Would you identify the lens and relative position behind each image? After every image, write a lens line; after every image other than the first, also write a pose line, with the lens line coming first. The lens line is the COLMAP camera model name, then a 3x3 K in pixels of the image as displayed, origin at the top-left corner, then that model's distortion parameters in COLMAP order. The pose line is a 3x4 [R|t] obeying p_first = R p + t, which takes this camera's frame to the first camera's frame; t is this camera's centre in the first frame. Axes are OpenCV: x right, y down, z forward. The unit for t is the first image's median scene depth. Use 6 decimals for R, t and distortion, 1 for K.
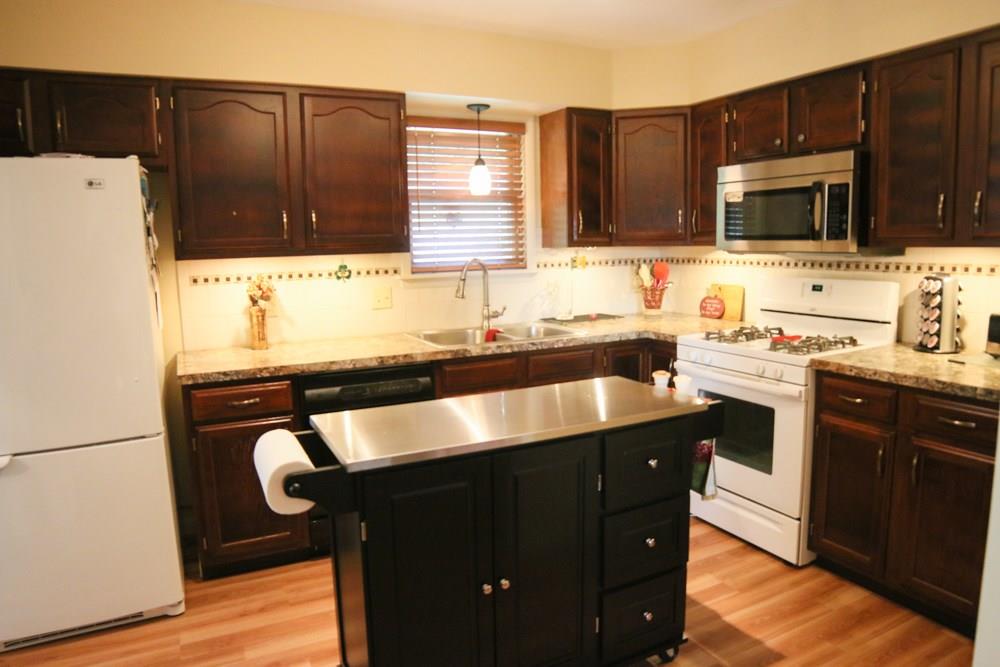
lens RADIAL K [[654.7, 0, 500.0], [0, 654.7, 333.5], [0, 0, 1]] dist [-0.119087, 0.050114]
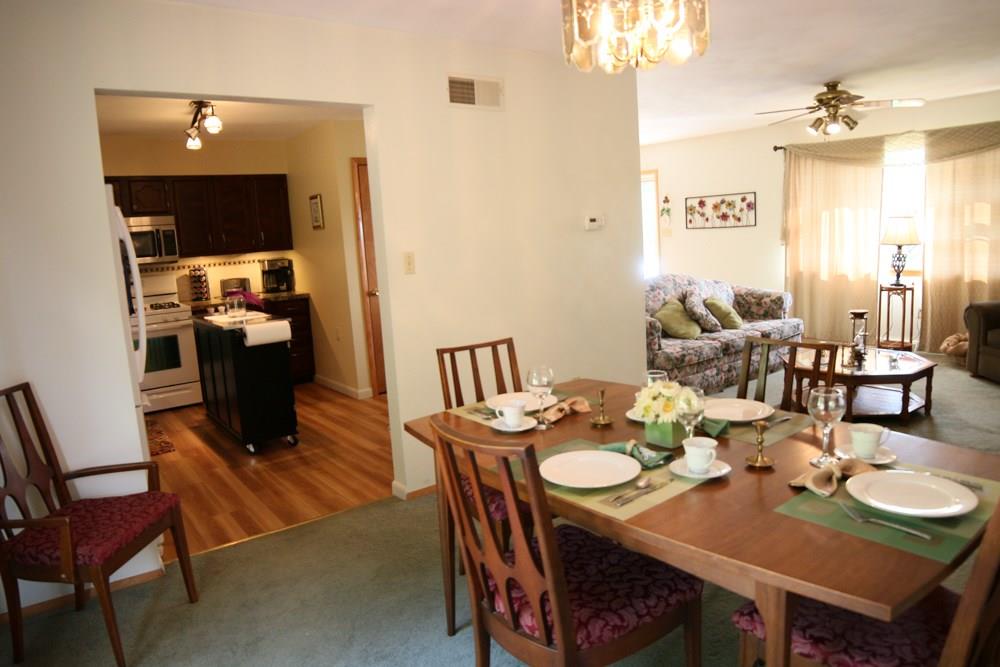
lens RADIAL K [[654.7, 0, 500.0], [0, 654.7, 333.5], [0, 0, 1]] dist [-0.119087, 0.050114]
pose [[-0.178884, -0.131861, 0.974994, -1.586425], [0.185184, 0.968754, 0.164993, -0.034033], [-0.966285, 0.210068, -0.148877, 0.241181]]
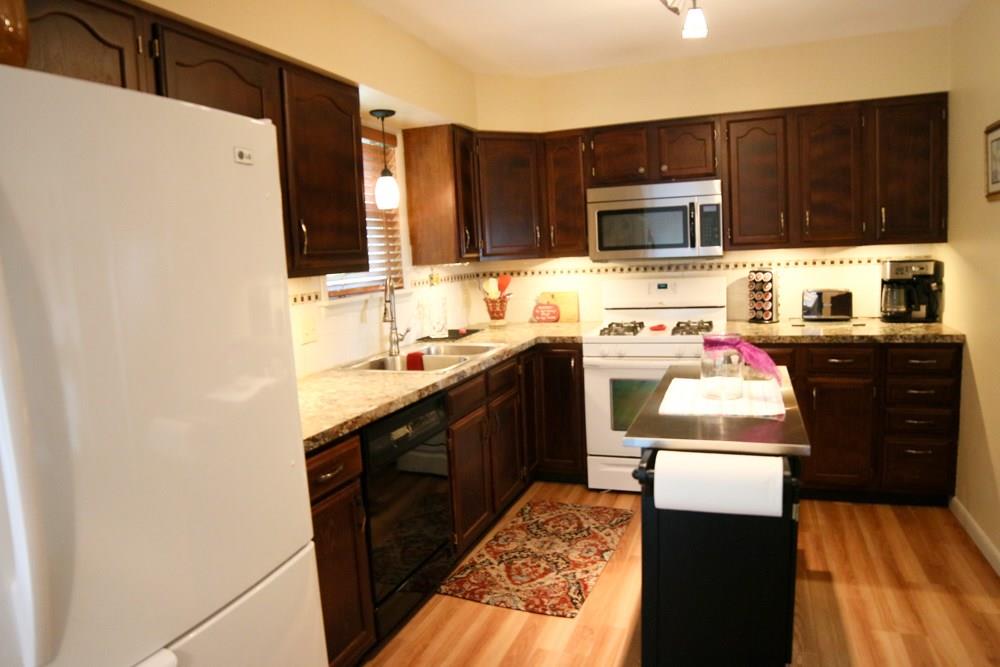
lens RADIAL K [[654.7, 0, 500.0], [0, 654.7, 333.5], [0, 0, 1]] dist [-0.119087, 0.050114]
pose [[0.738129, -0.098165, 0.667480, -0.612723], [0.127554, 0.991820, 0.004810, -0.025661], [-0.662492, 0.081589, 0.744612, 0.258876]]
